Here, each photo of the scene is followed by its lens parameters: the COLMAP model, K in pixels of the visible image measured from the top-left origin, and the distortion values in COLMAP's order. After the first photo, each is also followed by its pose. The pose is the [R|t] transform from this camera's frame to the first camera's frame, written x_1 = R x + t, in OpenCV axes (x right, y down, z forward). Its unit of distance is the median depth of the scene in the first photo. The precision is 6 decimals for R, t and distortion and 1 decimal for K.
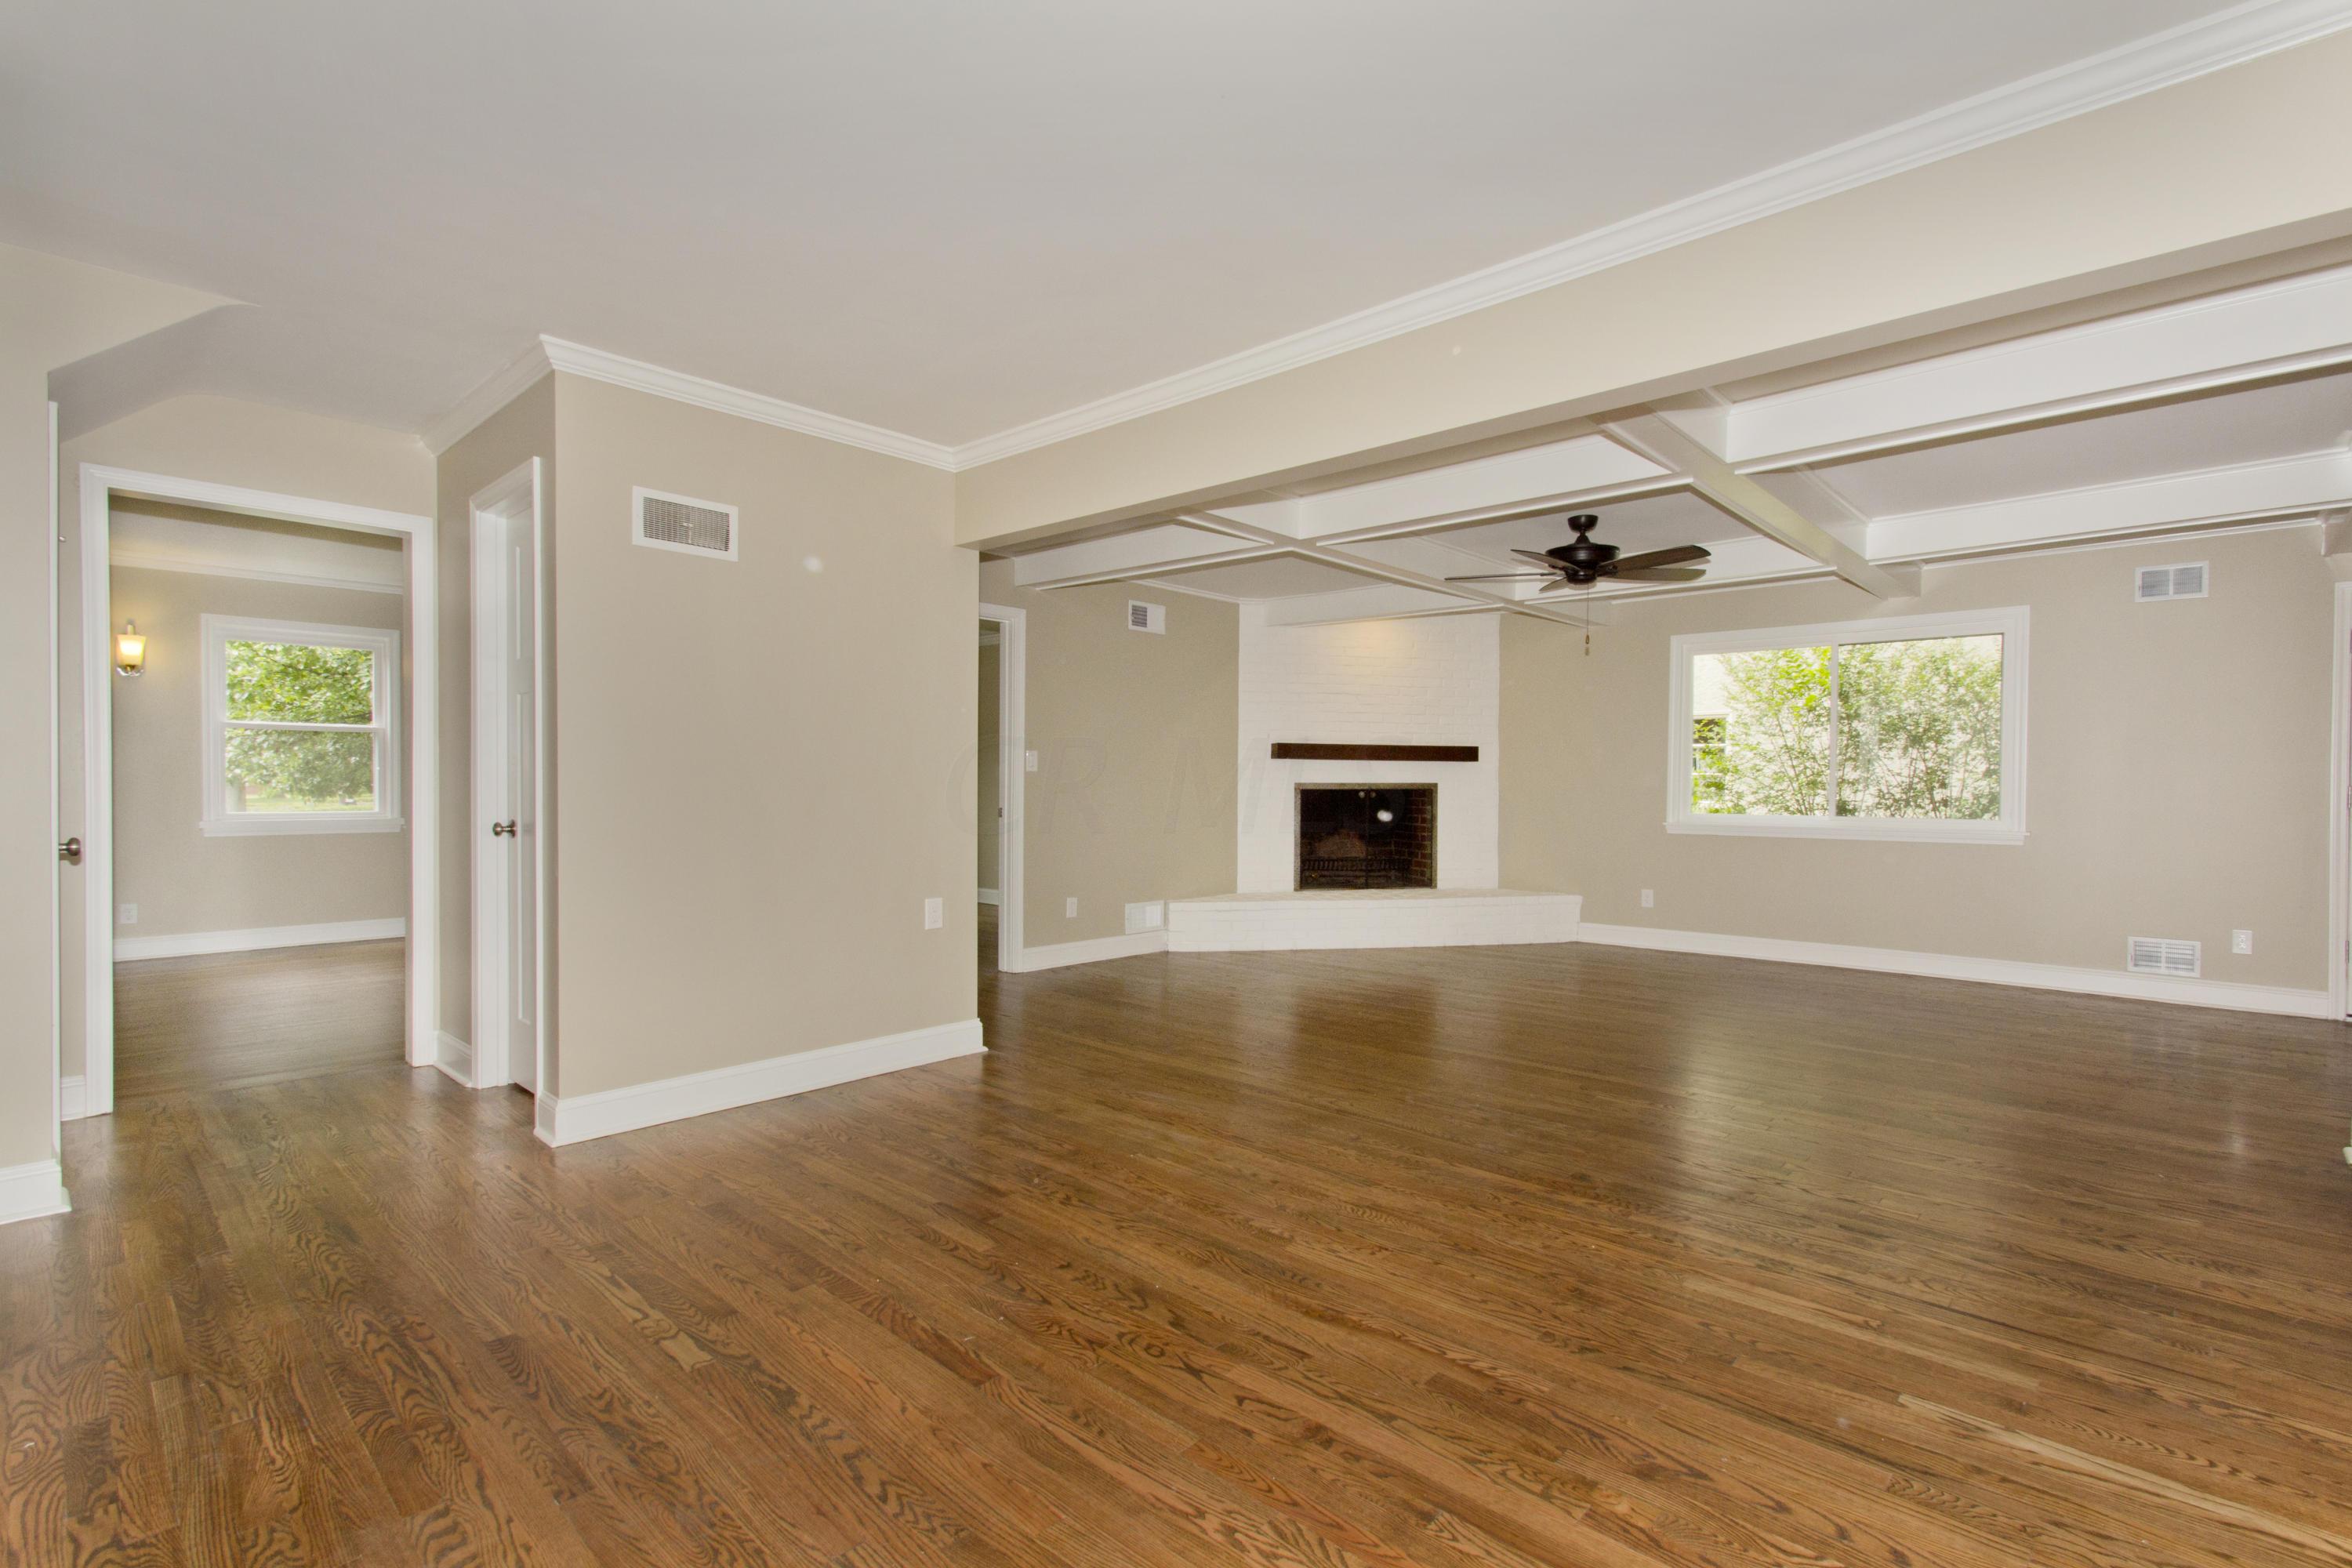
lens RADIAL K [[1123.6, 0, 1183.5], [0, 1123.6, 825.9], [0, 0, 1]] dist [0.000922, -0.000030]
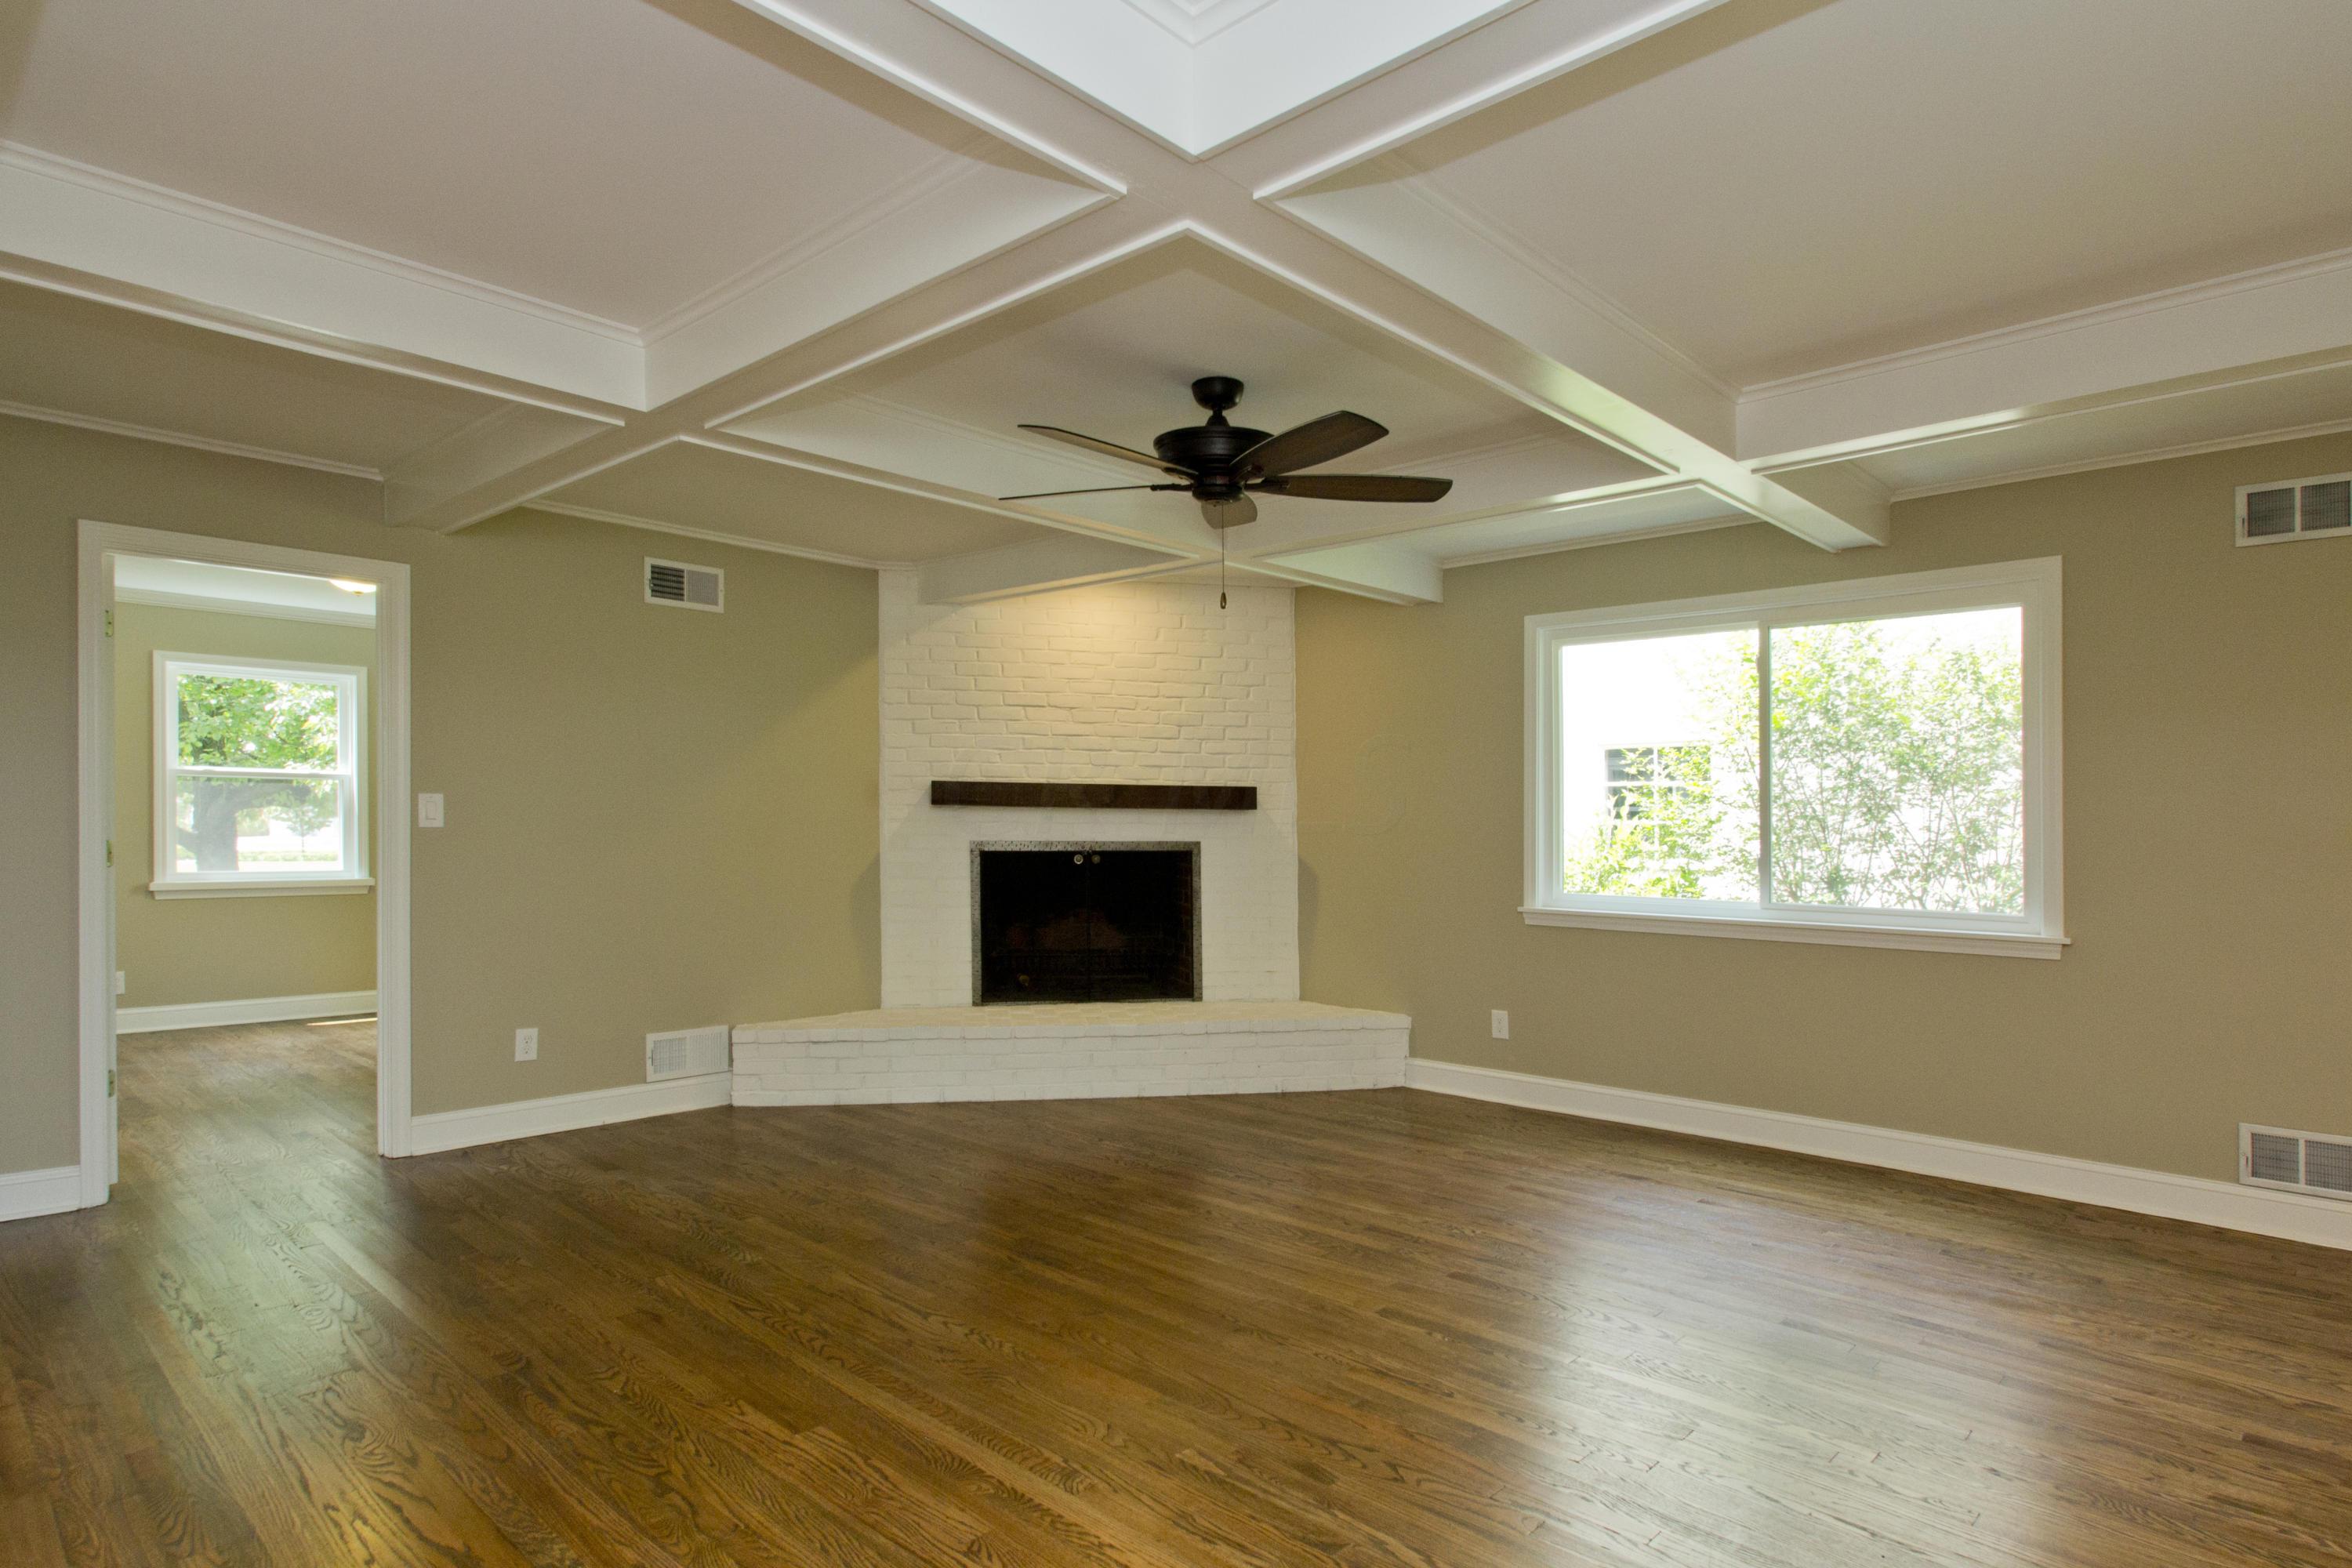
lens RADIAL K [[1328.4, 0, 1160.9], [0, 1328.4, 871.2], [0, 0, 1]] dist [0.000947, 0.001028]
pose [[0.999891, 0.004619, -0.014040, 0.240714], [-0.004643, 0.999988, -0.001686, -0.022072], [0.014032, 0.001751, 0.999900, 0.244809]]
